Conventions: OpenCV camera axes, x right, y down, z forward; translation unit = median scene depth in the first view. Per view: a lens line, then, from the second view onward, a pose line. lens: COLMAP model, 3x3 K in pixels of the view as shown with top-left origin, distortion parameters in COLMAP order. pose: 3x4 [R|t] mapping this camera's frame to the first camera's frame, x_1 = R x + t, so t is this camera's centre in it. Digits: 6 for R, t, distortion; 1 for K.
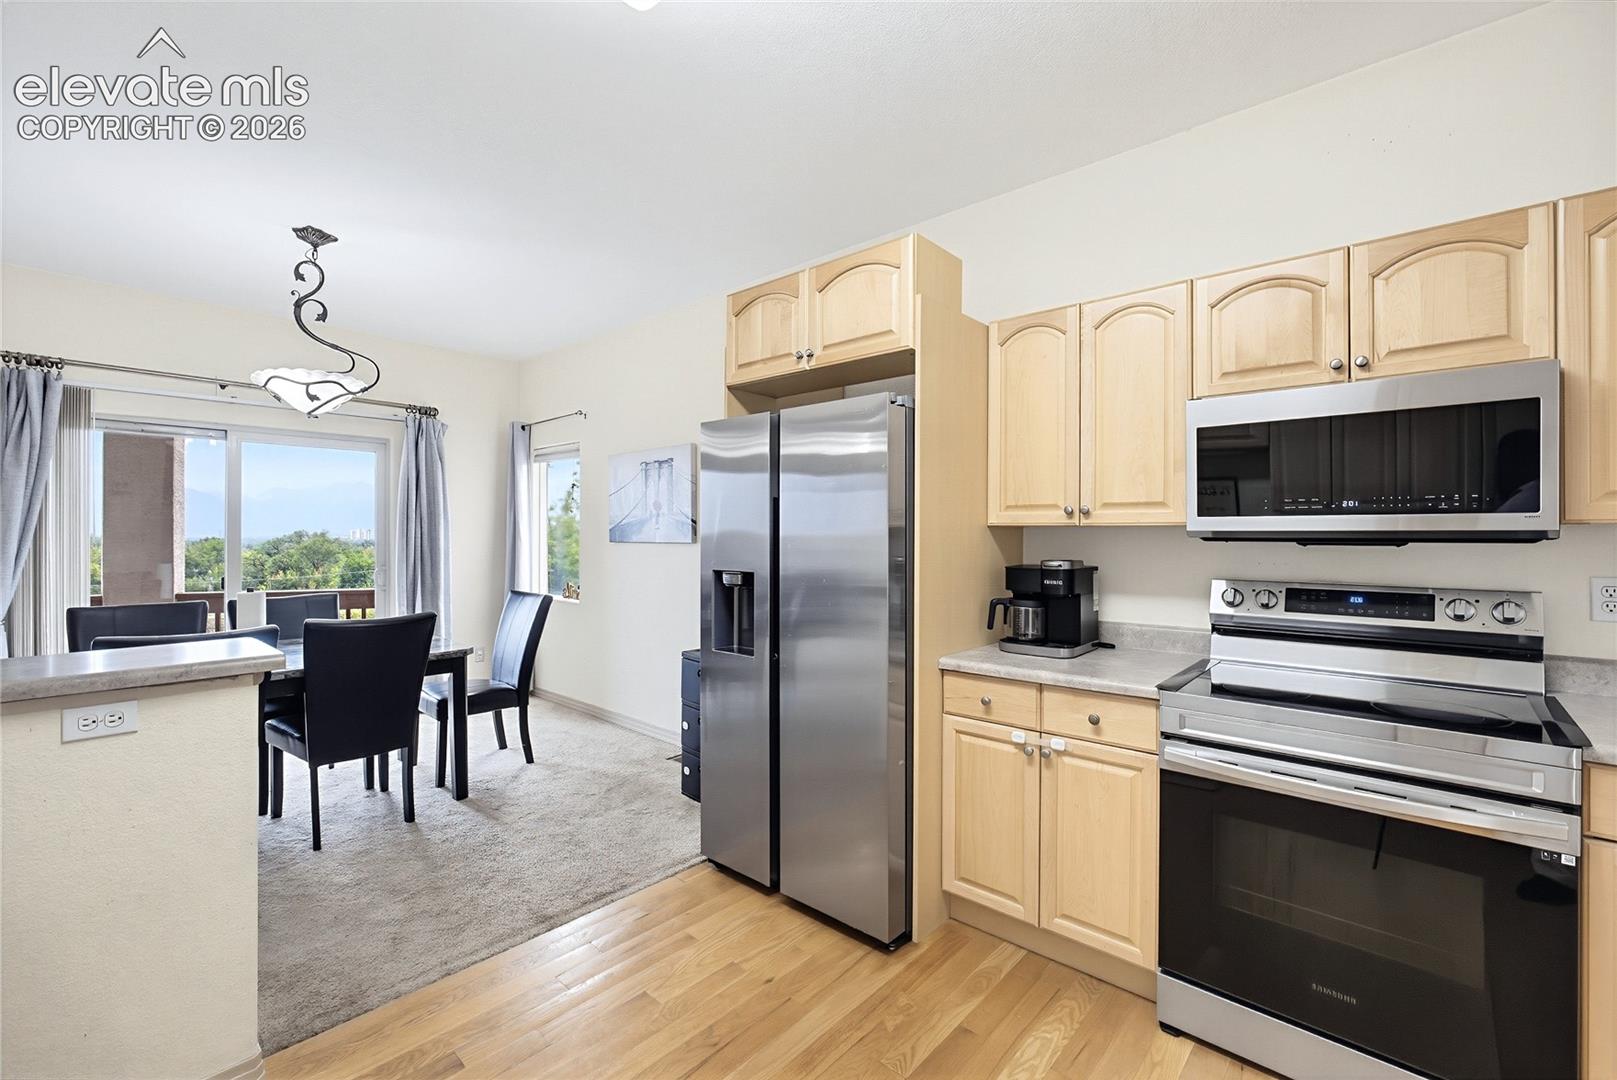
lens RADIAL K [[687.0, 0, 804.4], [0, 687.0, 542.6], [0, 0, 1]] dist [-0.028918, 0.003538]
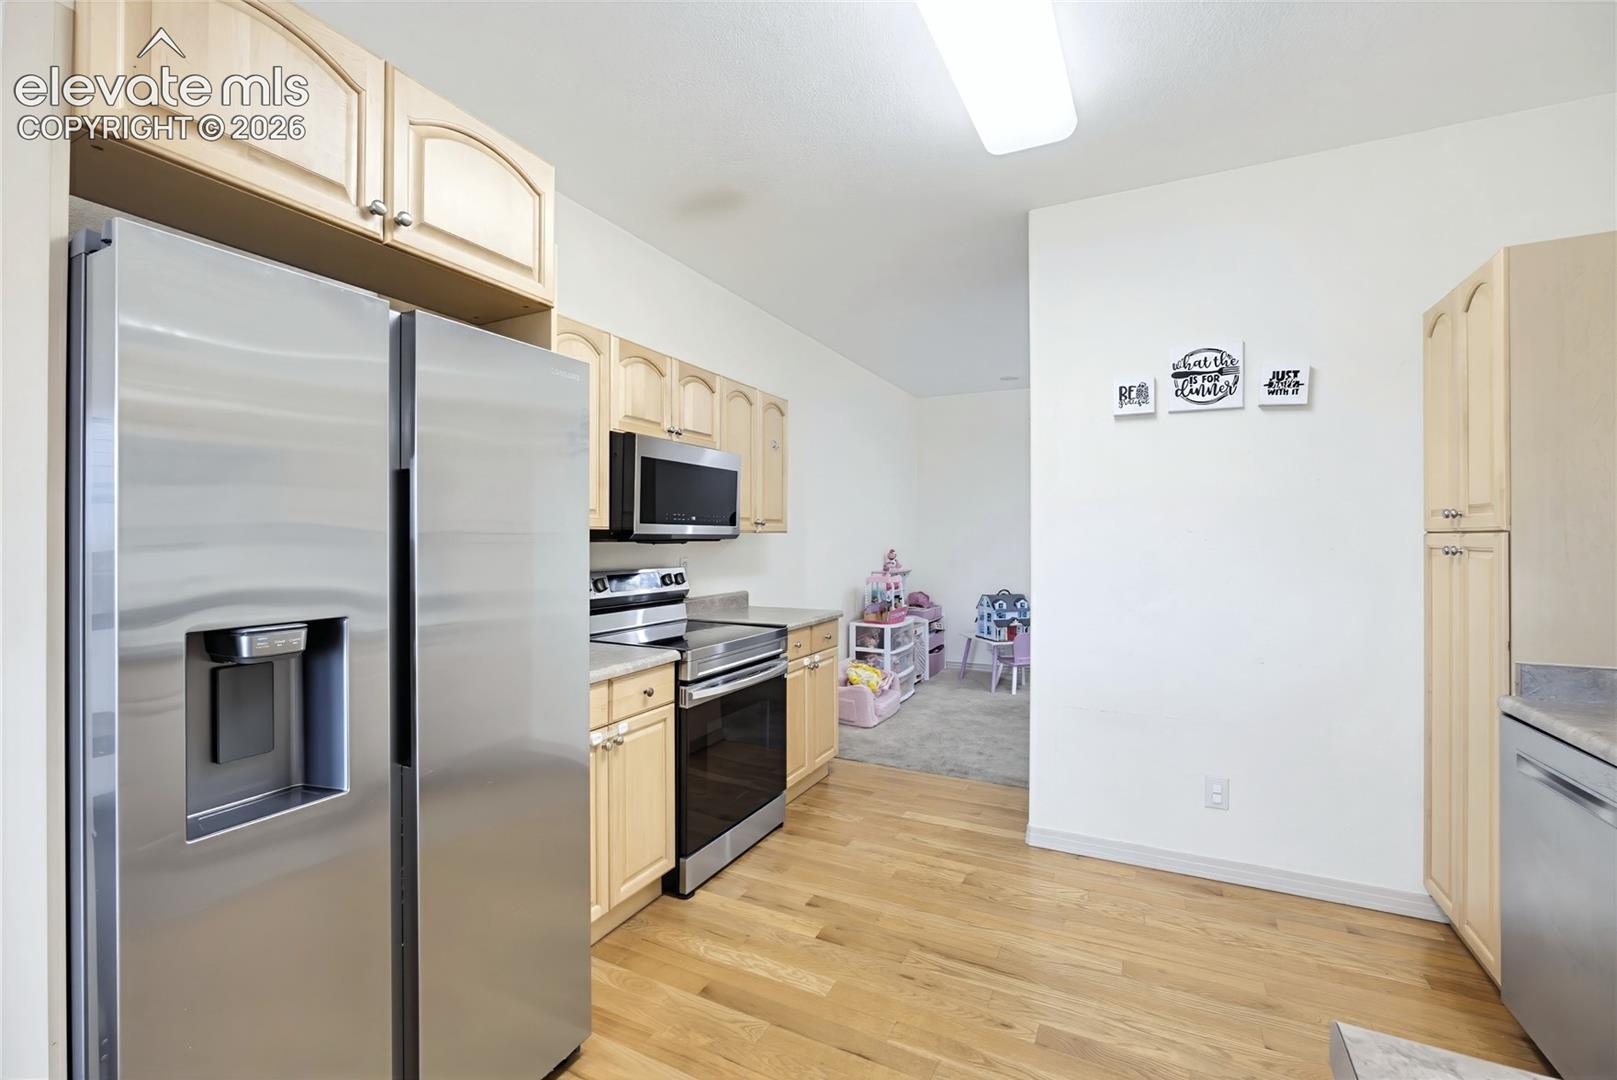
lens RADIAL K [[694.9, 0, 776.2], [0, 694.9, 537.5], [0, 0, 1]] dist [-0.011318, 0.000084]
pose [[-0.245546, 0.000574, 0.969385, -0.484918], [0.009696, 0.999951, 0.001864, -0.009206], [-0.969336, 0.009857, -0.245540, 0.635583]]
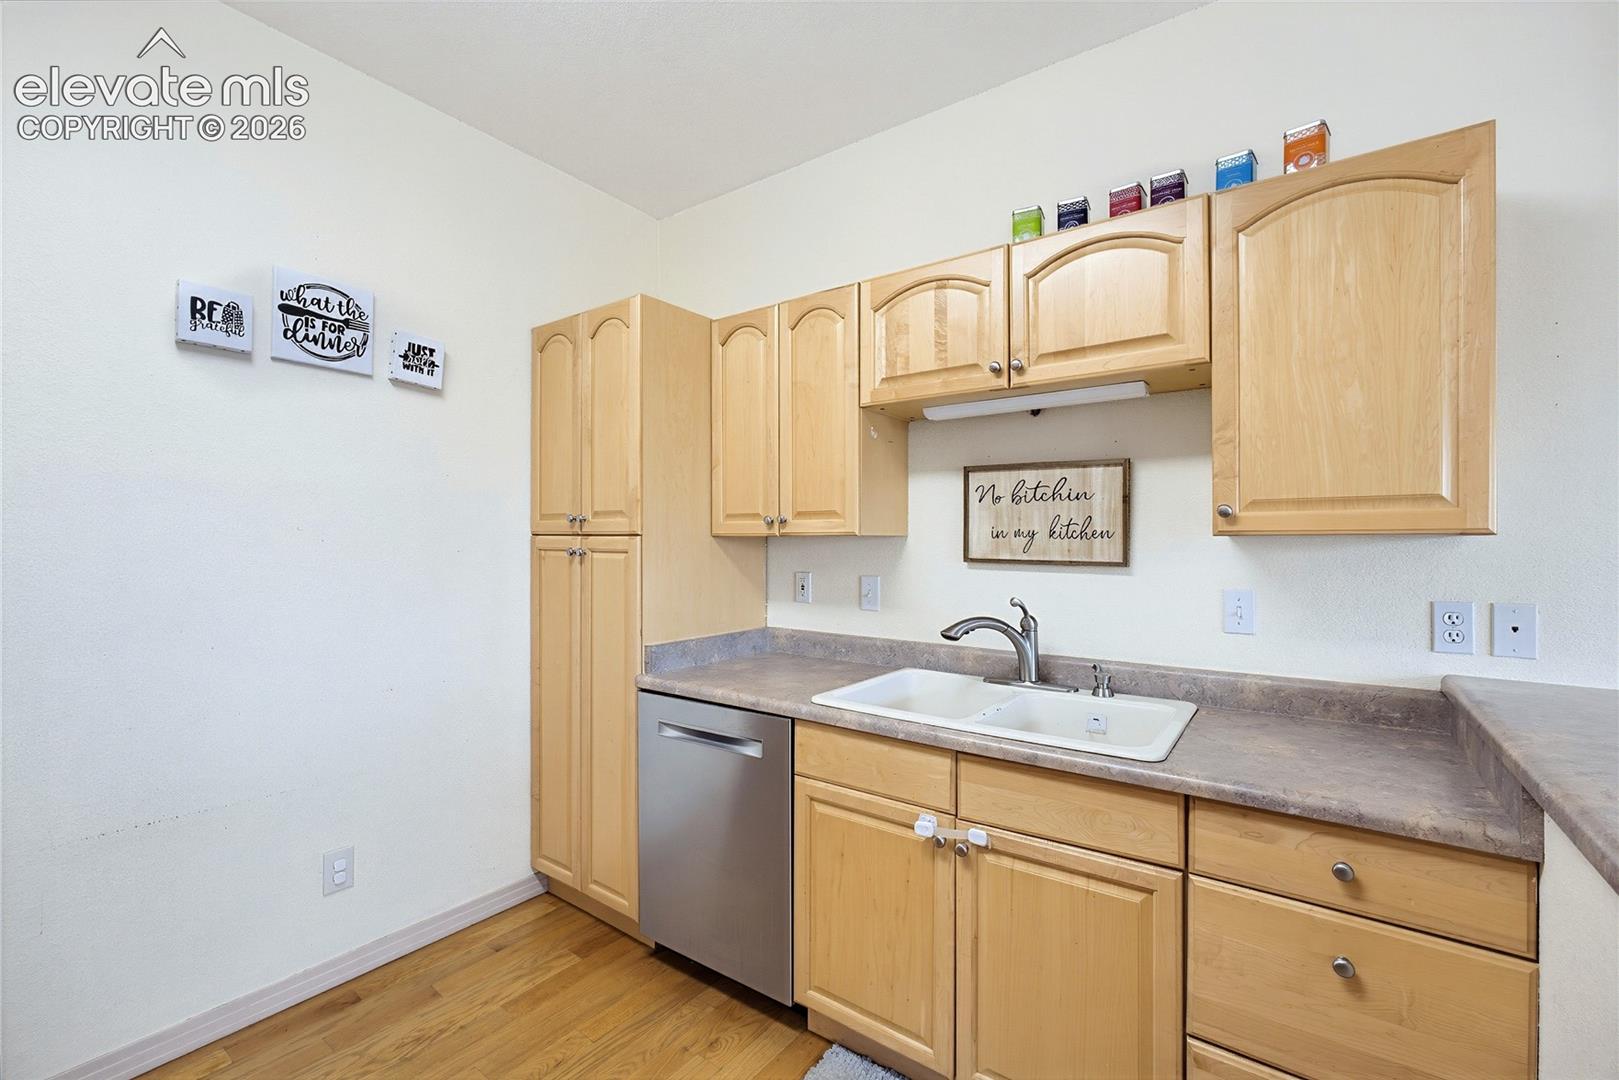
lens RADIAL K [[688.9, 0, 826.8], [0, 688.9, 540.4], [0, 0, 1]] dist [-0.002461, 0.000027]
pose [[-0.992426, -0.007377, -0.122622, -0.184521], [-0.008624, 0.999916, 0.009639, -0.009995], [0.122540, 0.010624, -0.992407, 0.603476]]
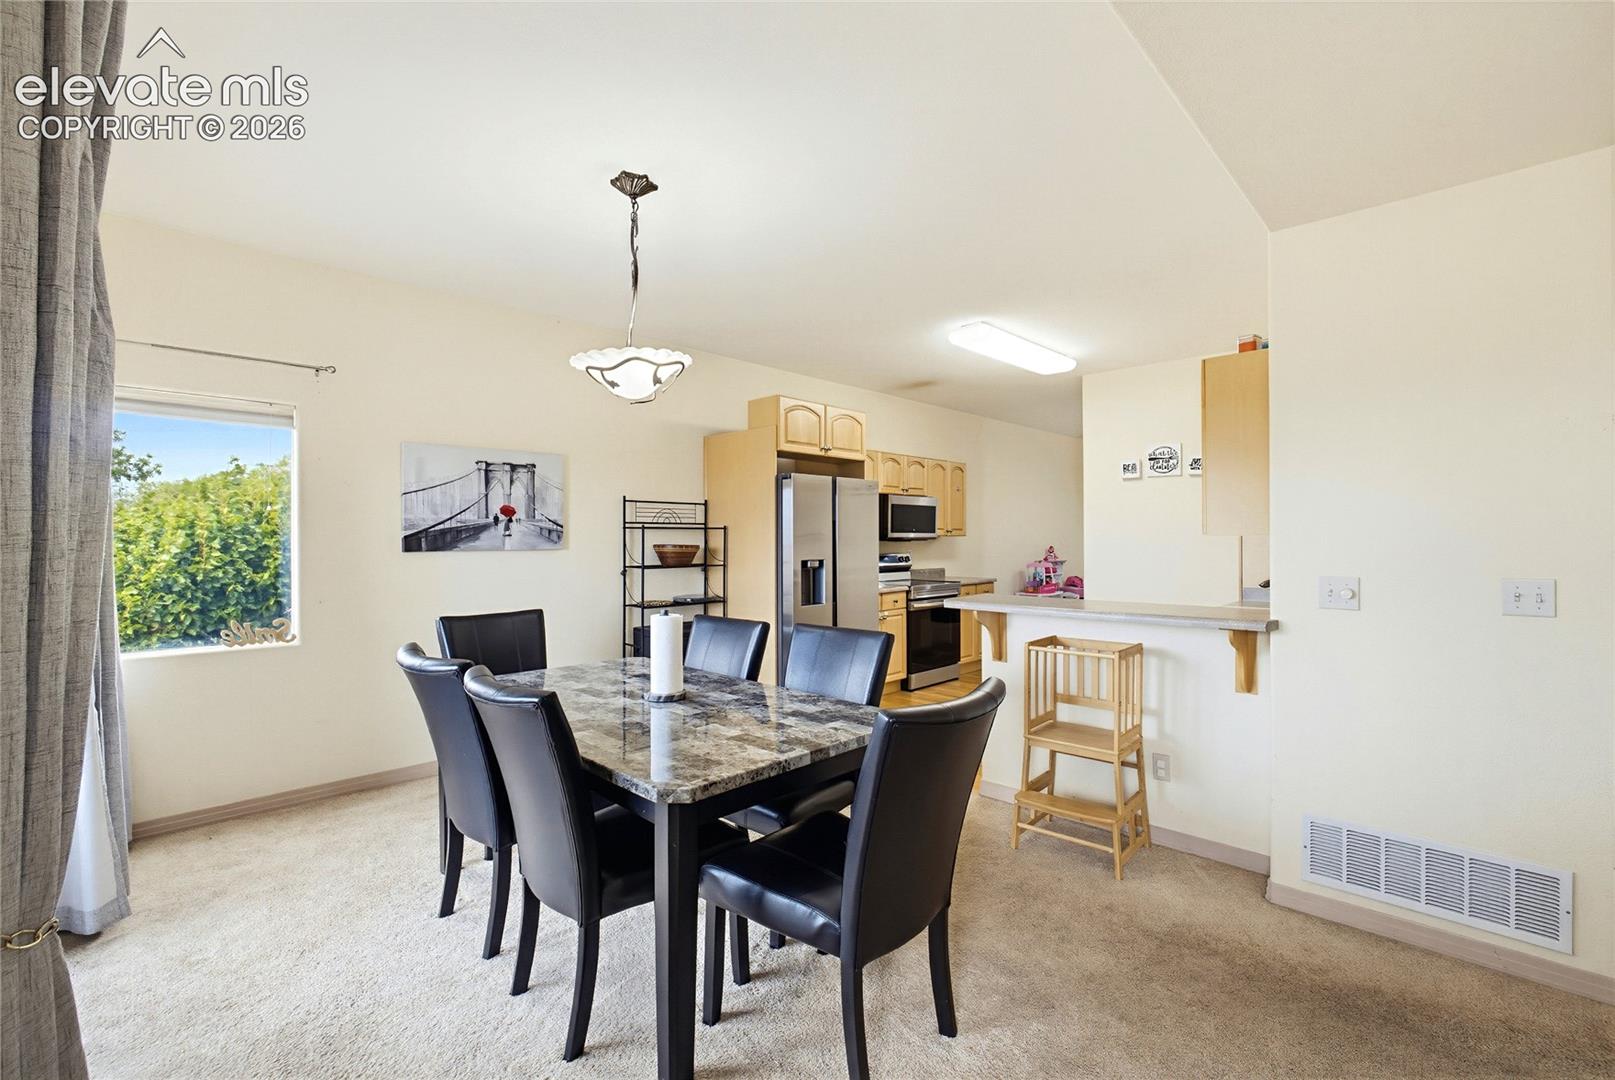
lens RADIAL K [[694.0, 0, 775.2], [0, 694.0, 537.5], [0, 0, 1]] dist [-0.011318, 0.000084]
pose [[0.070945, 0.000594, 0.997480, -1.571704], [0.013455, 0.999908, -0.001552, -0.013961], [-0.997389, 0.013531, 0.070931, 0.771311]]
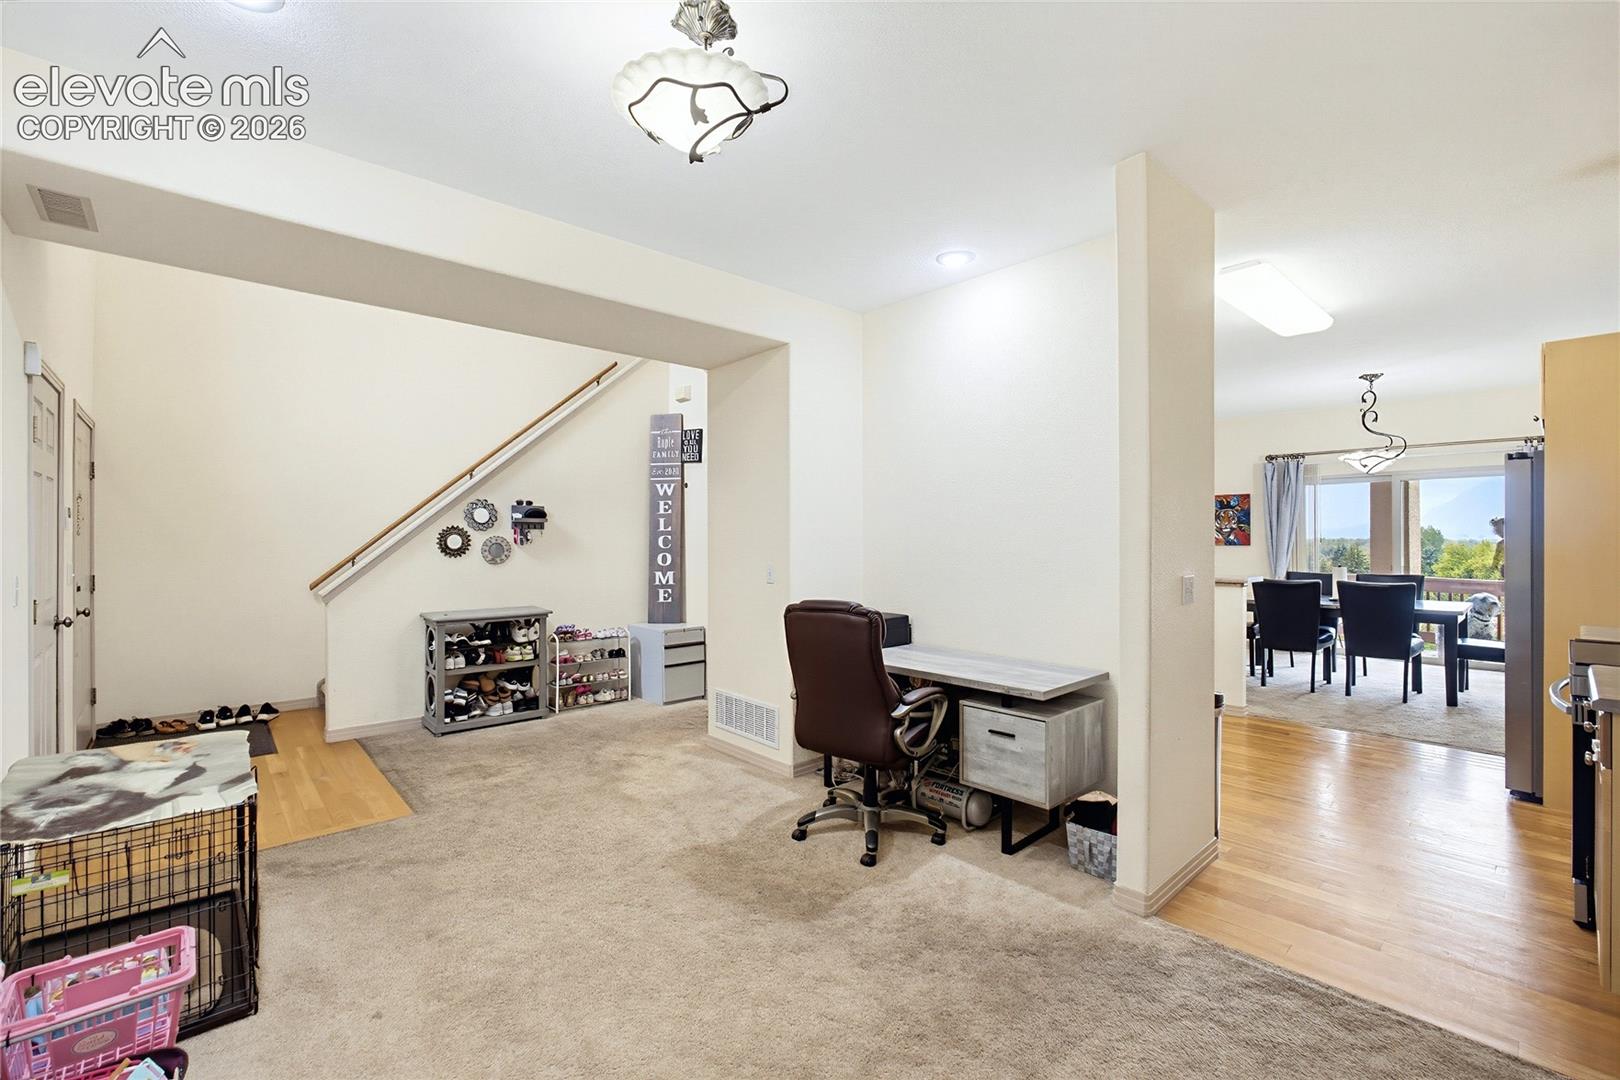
lens RADIAL K [[688.3, 0, 805.9], [0, 688.3, 542.6], [0, 0, 1]] dist [-0.028918, 0.003538]
pose [[-0.104138, 0.005557, -0.994547, 1.291770], [-0.007818, 0.999949, 0.006406, 0.003158], [0.994532, 0.008443, -0.104089, -0.354266]]
